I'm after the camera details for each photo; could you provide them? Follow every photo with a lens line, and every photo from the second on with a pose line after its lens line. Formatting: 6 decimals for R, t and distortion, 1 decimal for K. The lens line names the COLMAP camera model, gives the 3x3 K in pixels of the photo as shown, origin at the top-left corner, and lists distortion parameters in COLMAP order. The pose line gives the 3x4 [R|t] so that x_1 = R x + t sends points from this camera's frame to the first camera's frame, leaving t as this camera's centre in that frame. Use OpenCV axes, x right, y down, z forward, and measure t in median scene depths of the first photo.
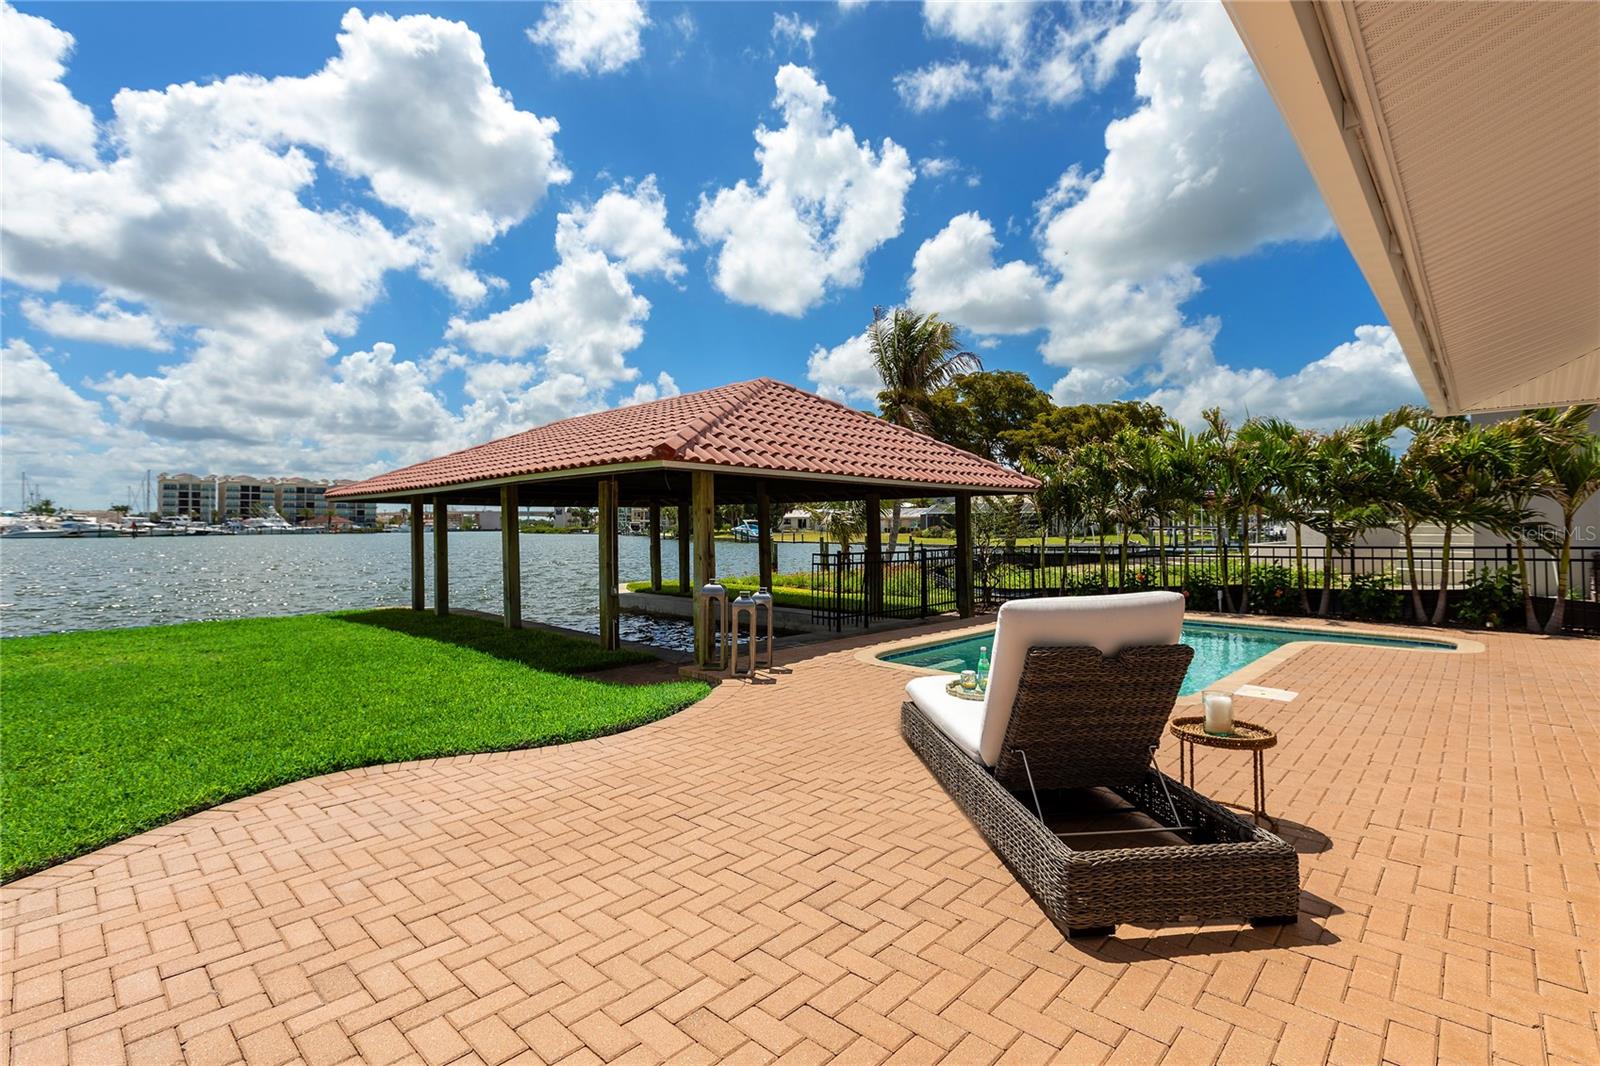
lens RADIAL K [[726.8, 0, 807.3], [0, 726.8, 527.3], [0, 0, 1]] dist [-0.016349, -0.000312]
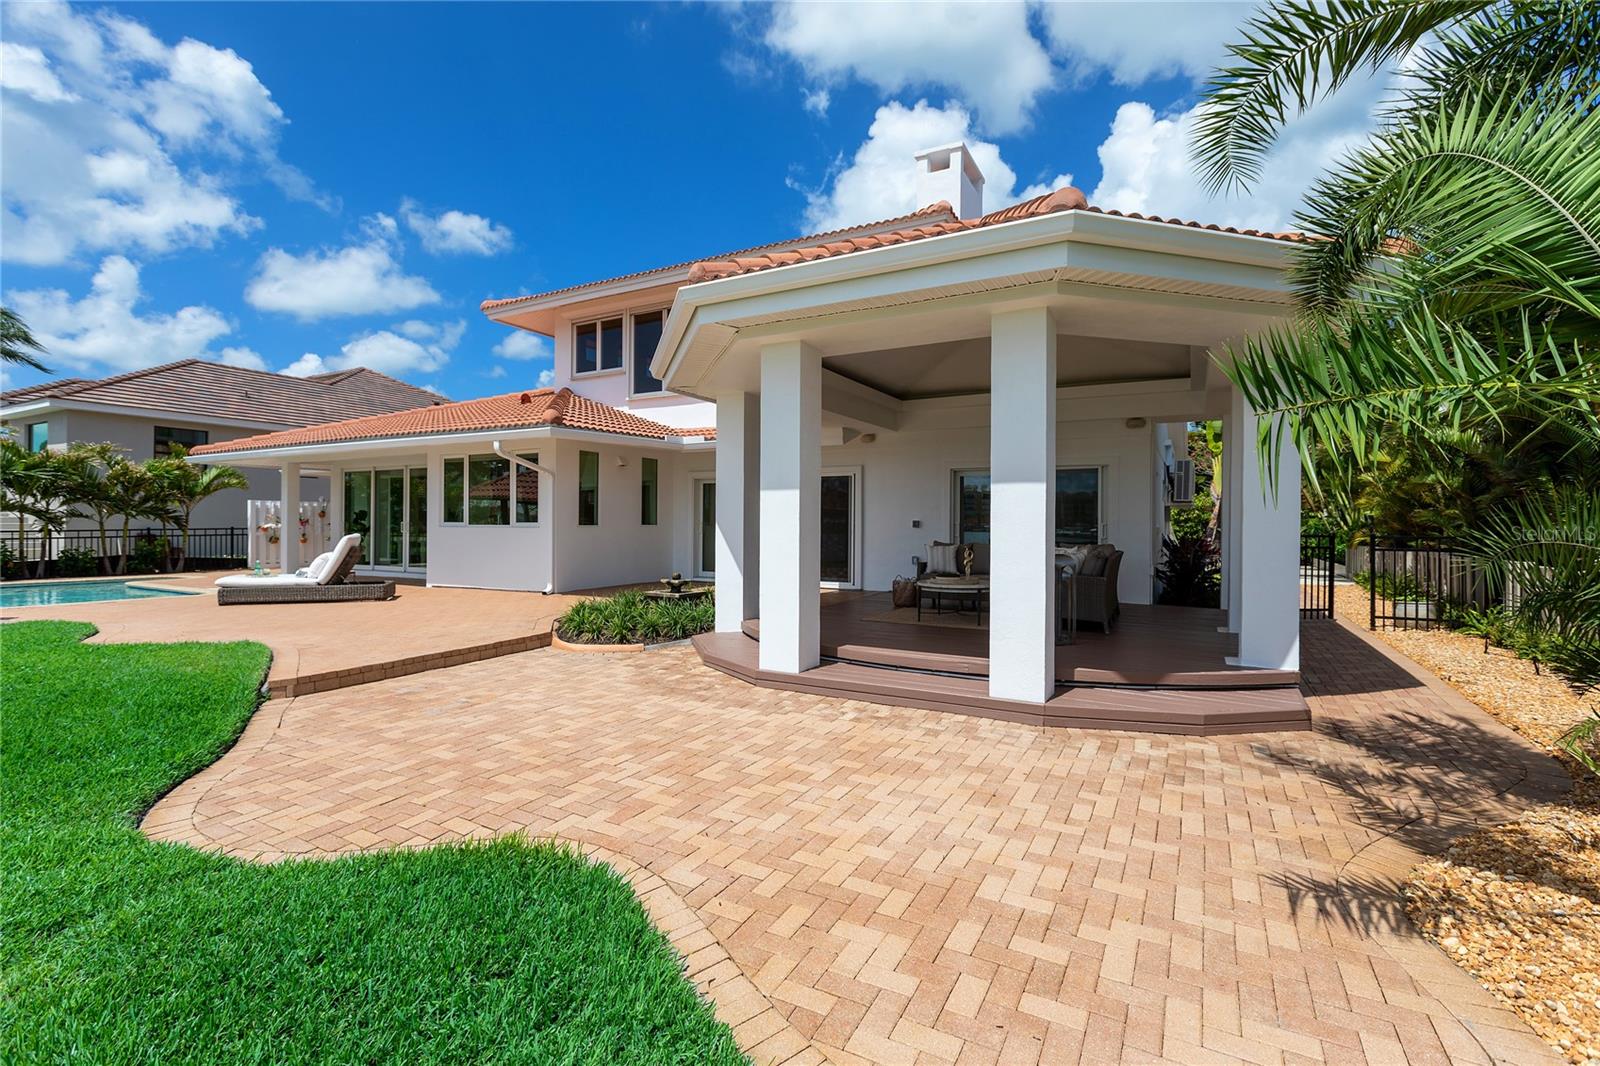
lens RADIAL K [[726.8, 0, 797.0], [0, 726.8, 523.8], [0, 0, 1]] dist [-0.016349, -0.000312]
pose [[-0.246582, -0.002212, 0.969119, -0.523538], [-0.006825, 0.999977, 0.000546, 0.001455], [-0.969098, -0.006480, -0.246592, -0.051809]]
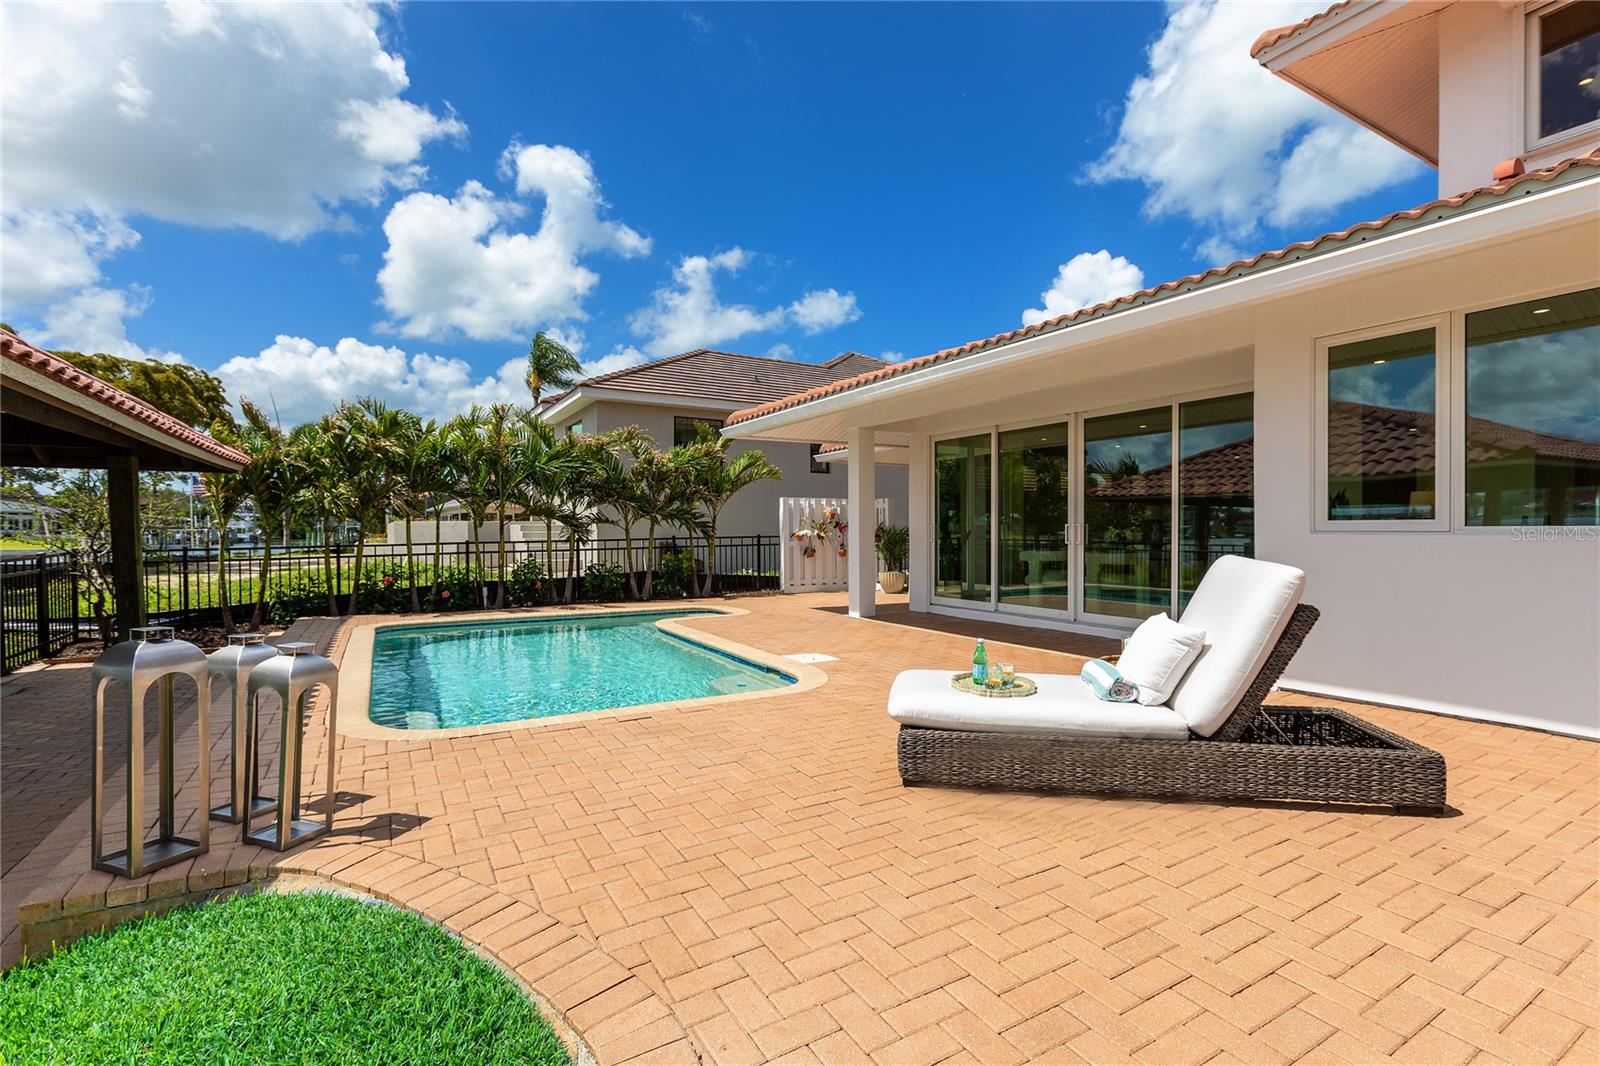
lens RADIAL K [[726.8, 0, 807.7], [0, 726.8, 534.2], [0, 0, 1]] dist [-0.016349, -0.000312]
pose [[0.279695, -0.009202, 0.960045, -0.133030], [0.001799, 0.999957, 0.009061, 0.004217], [-0.960087, -0.000807, 0.279699, 0.169375]]
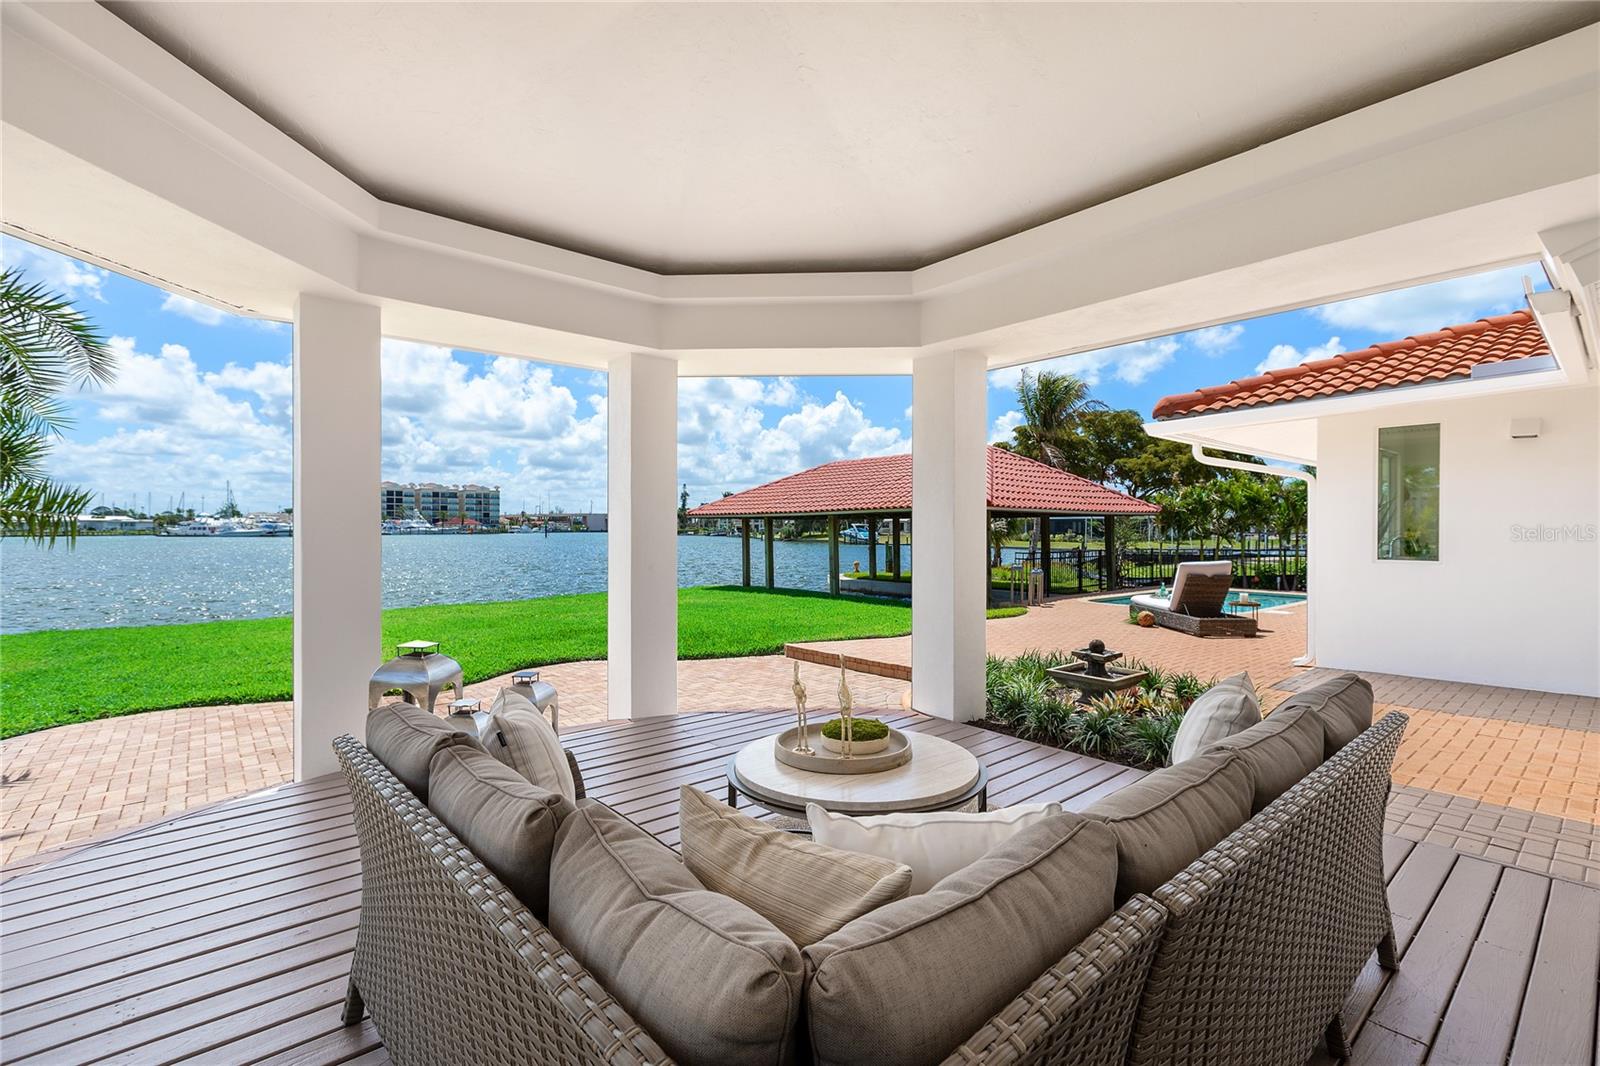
lens RADIAL K [[726.8, 0, 810.4], [0, 726.8, 533.4], [0, 0, 1]] dist [-0.016349, -0.000312]
pose [[0.994815, 0.003833, -0.101629, -0.157447], [-0.003186, 0.999974, 0.006527, -0.008858], [0.101652, -0.006169, 0.994801, -0.366386]]
